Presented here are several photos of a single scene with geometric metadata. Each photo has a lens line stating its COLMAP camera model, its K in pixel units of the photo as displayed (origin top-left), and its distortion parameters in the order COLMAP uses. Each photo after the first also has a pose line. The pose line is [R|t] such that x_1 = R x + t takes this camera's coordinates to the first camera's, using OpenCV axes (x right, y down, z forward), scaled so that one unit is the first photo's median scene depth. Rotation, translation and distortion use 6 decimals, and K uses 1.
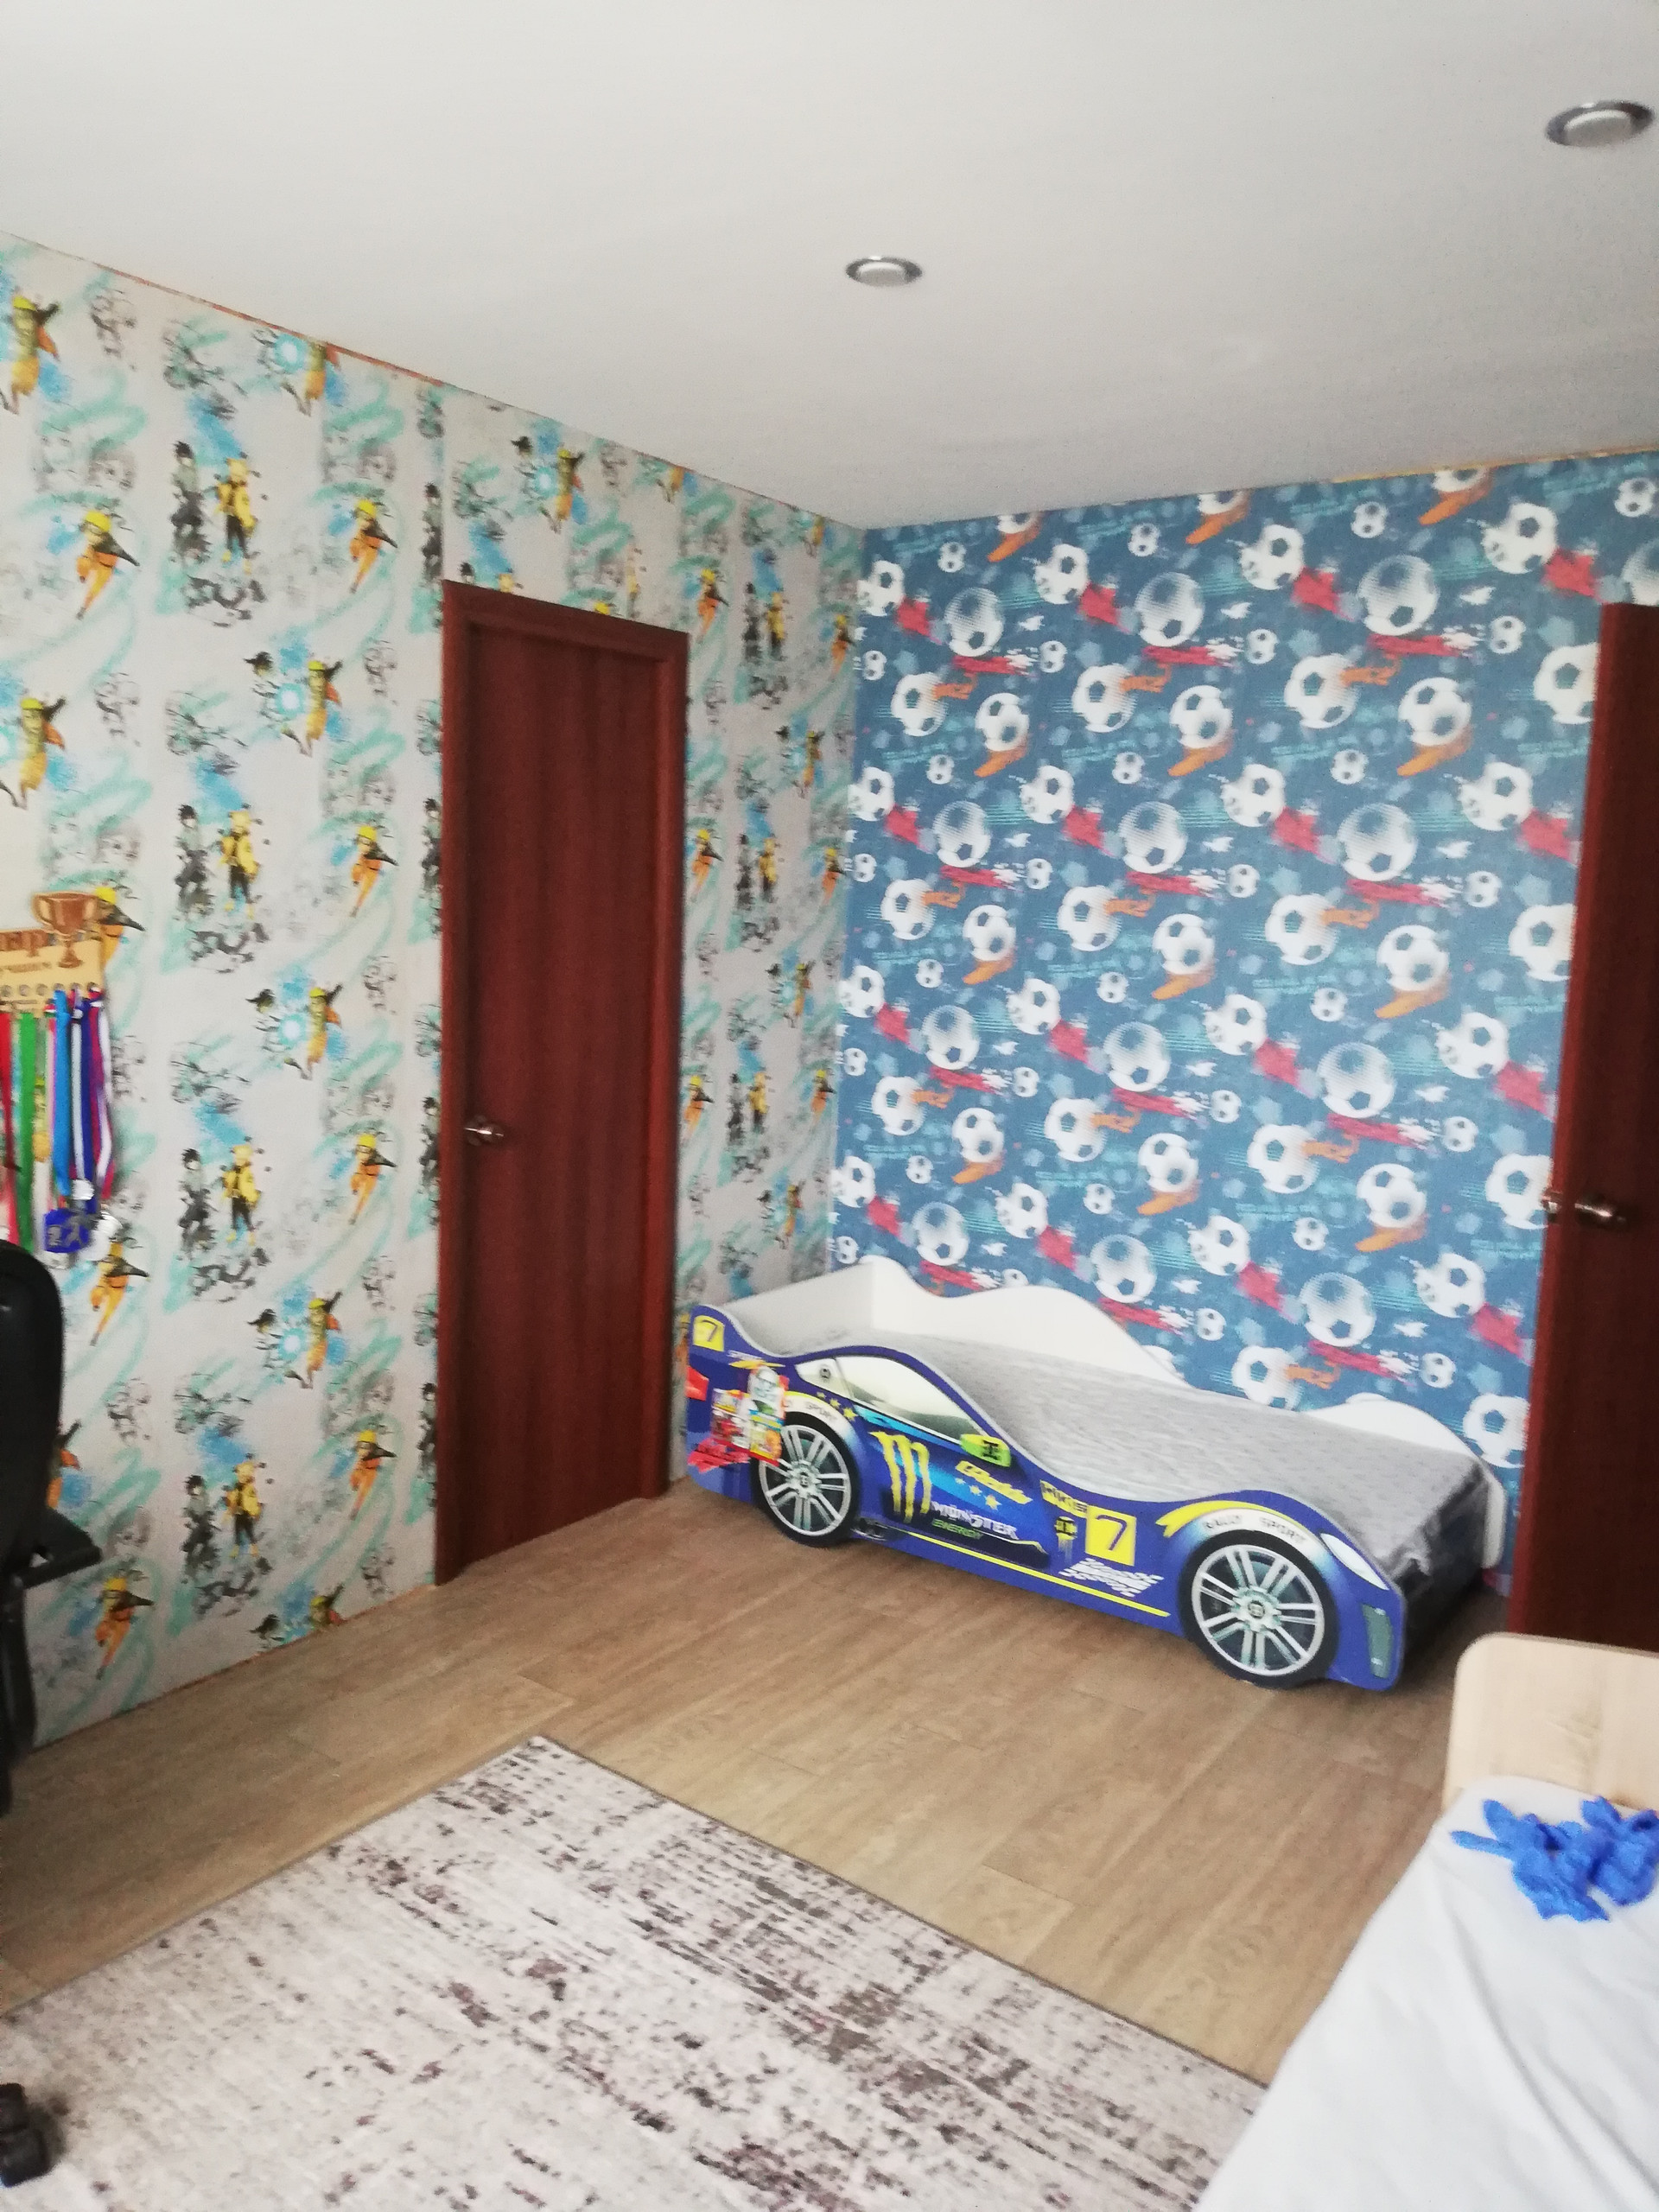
lens RADIAL K [[1686.9, 0, 829.5], [0, 1686.9, 1106.0], [0, 0, 1]] dist [0.008634, -0.004334]
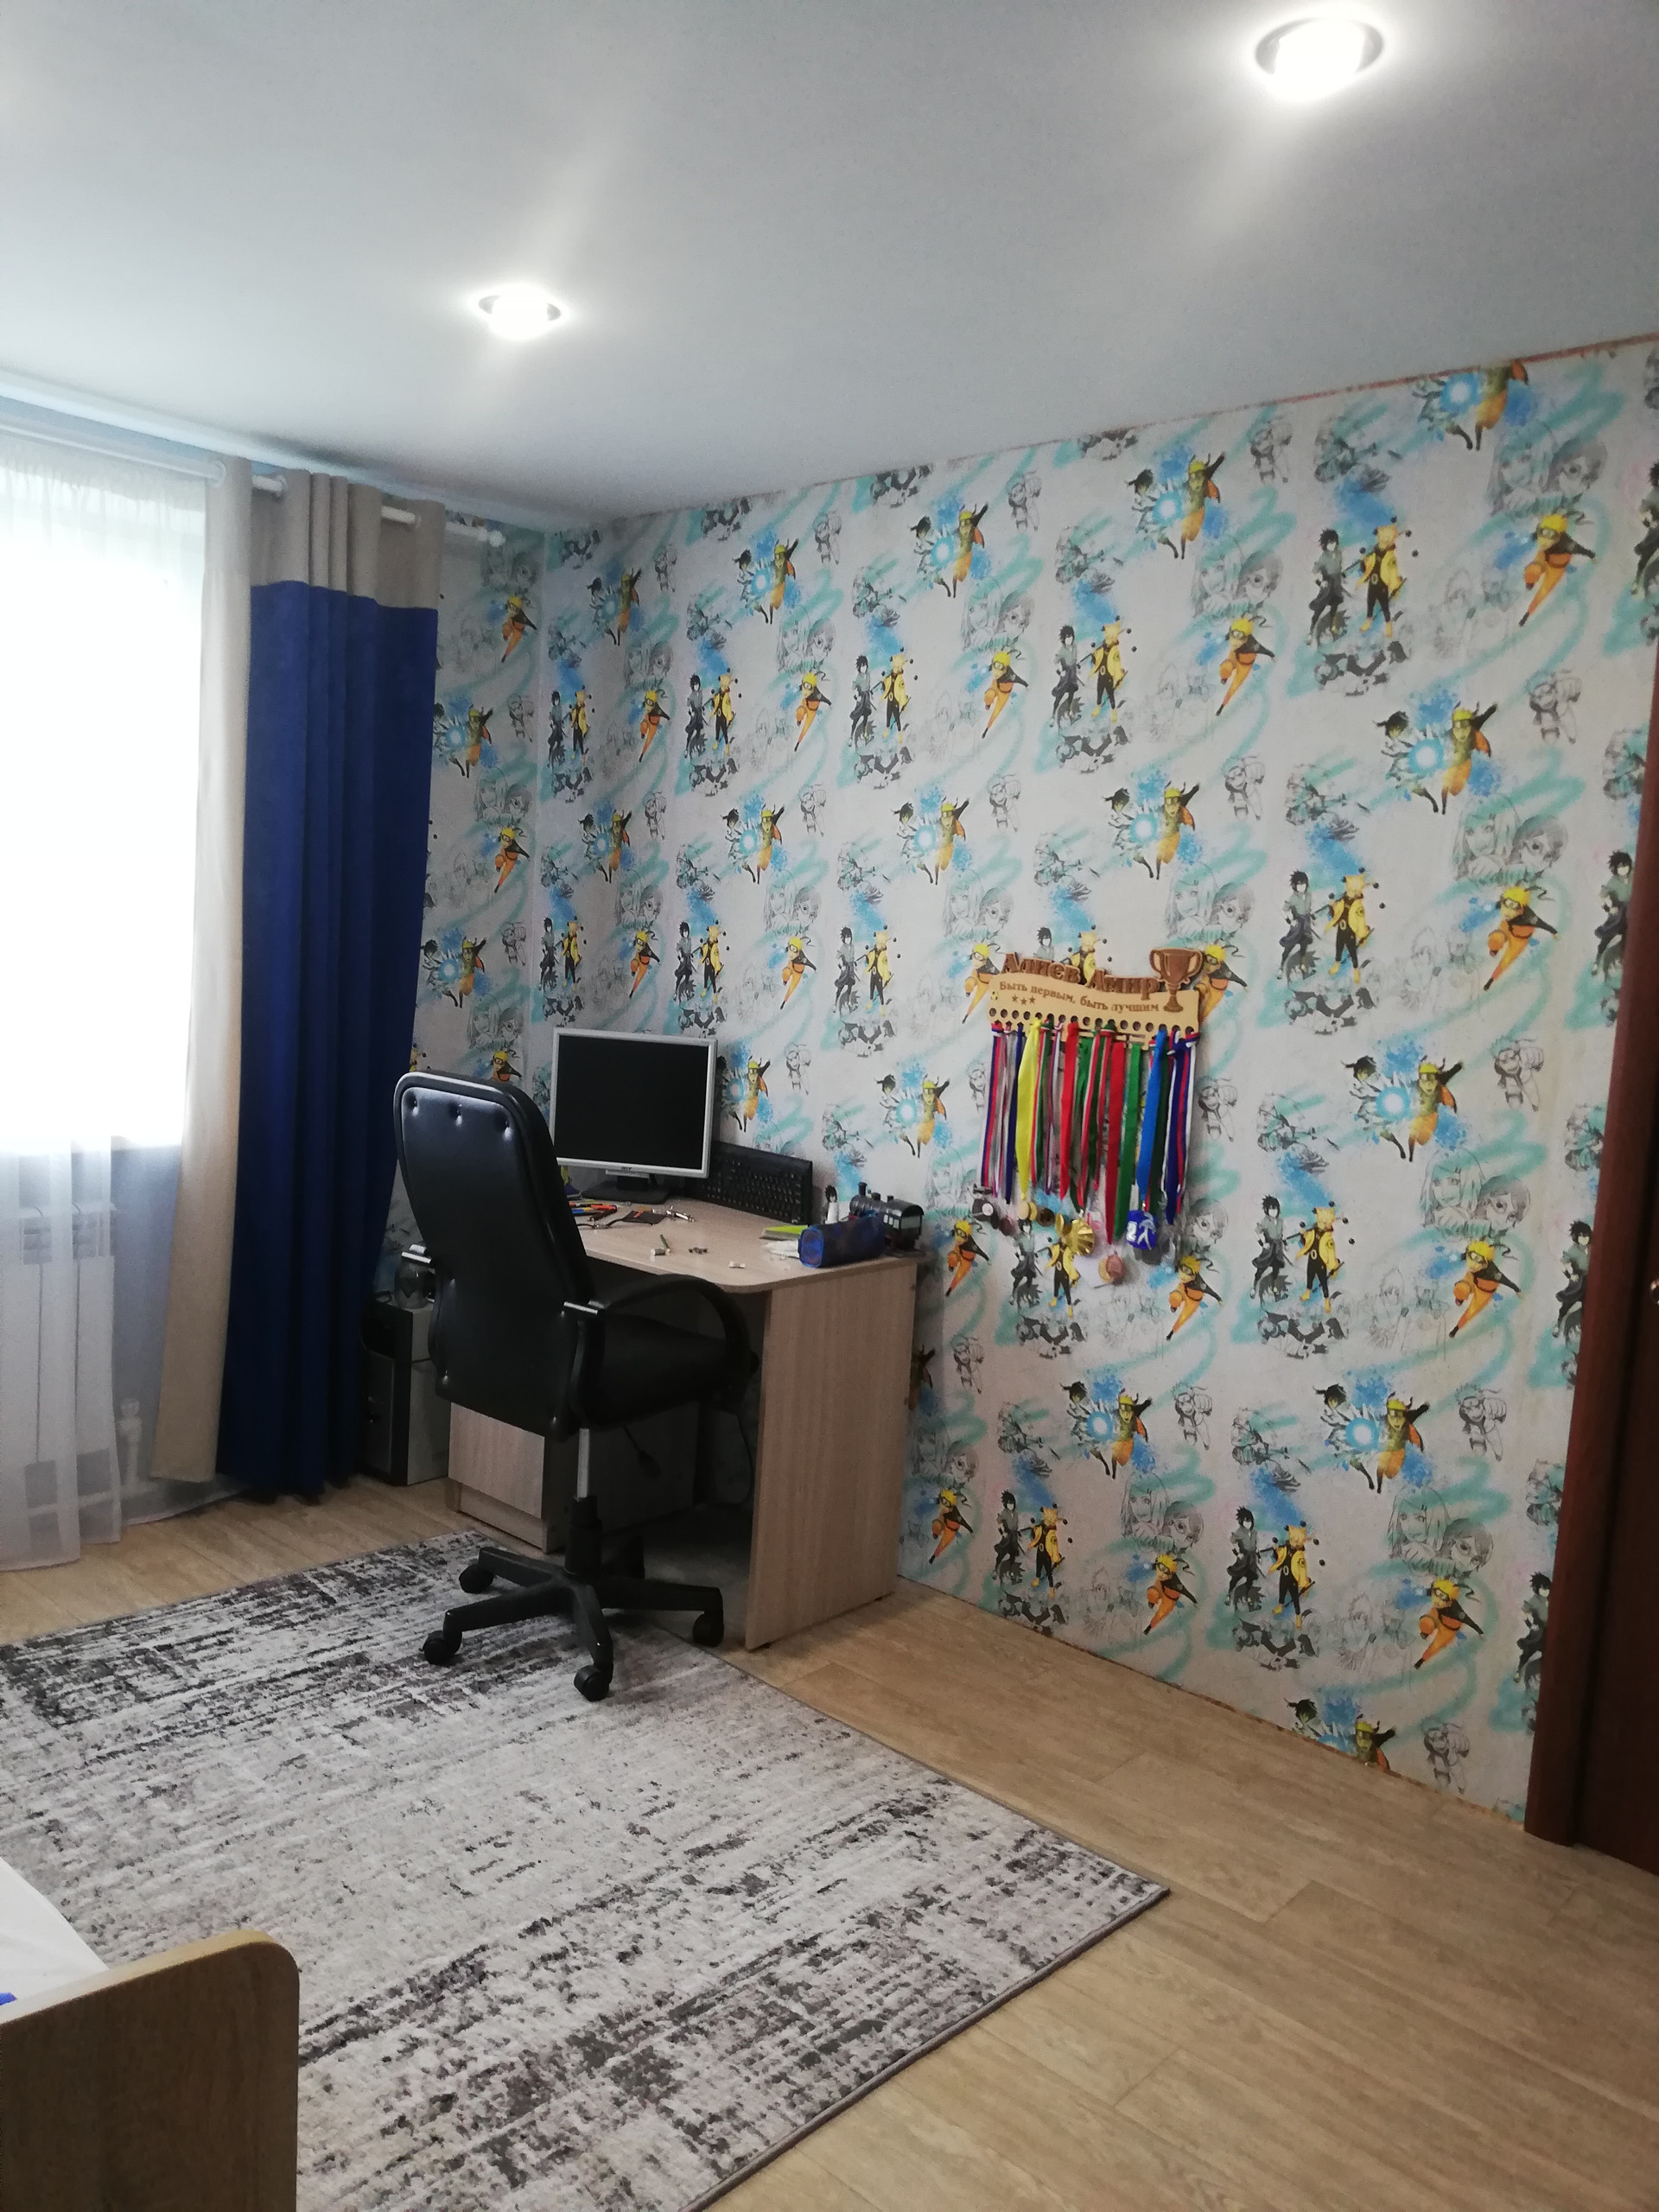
lens RADIAL K [[1660.2, 0, 829.5], [0, 1660.2, 1106.0], [0, 0, 1]] dist [0.007442, -0.004004]
pose [[-0.121717, 0.072551, -0.989910, 0.724094], [-0.191332, 0.976905, 0.095123, -0.081232], [0.973949, 0.200979, -0.105025, 0.892387]]
